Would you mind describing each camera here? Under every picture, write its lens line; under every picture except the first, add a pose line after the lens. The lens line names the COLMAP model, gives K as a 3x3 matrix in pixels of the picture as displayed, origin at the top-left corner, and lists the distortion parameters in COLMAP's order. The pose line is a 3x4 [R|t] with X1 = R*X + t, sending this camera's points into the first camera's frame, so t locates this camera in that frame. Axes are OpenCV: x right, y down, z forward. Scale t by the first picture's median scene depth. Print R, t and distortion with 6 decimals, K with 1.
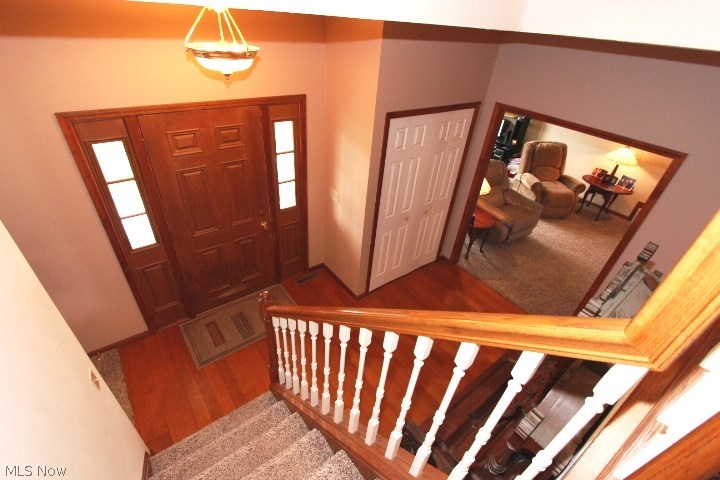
lens RADIAL K [[330.5, 0, 360.0], [0, 330.5, 240.0], [0, 0, 1]] dist [-0.002039, -0.000196]
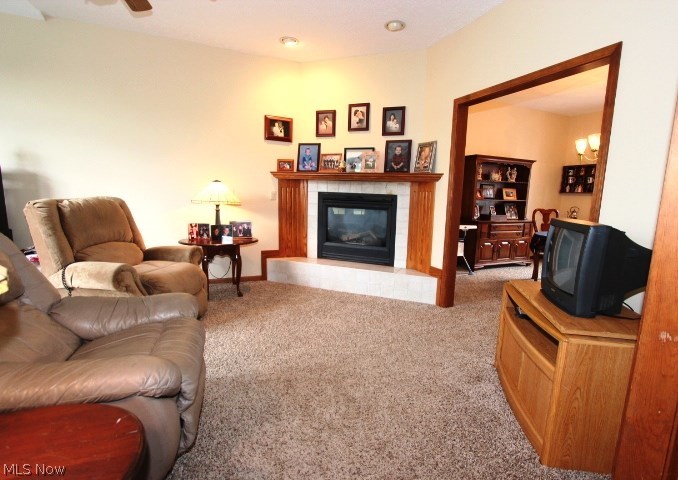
lens RADIAL K [[330.1, 0, 357.2], [0, 330.1, 247.2], [0, 0, 1]] dist [0.000280, 0.000362]
pose [[0.215290, -0.223757, 0.950570, 0.202661], [0.549757, 0.832268, 0.071398, -0.058595], [-0.807104, 0.507211, 0.302191, 0.591505]]
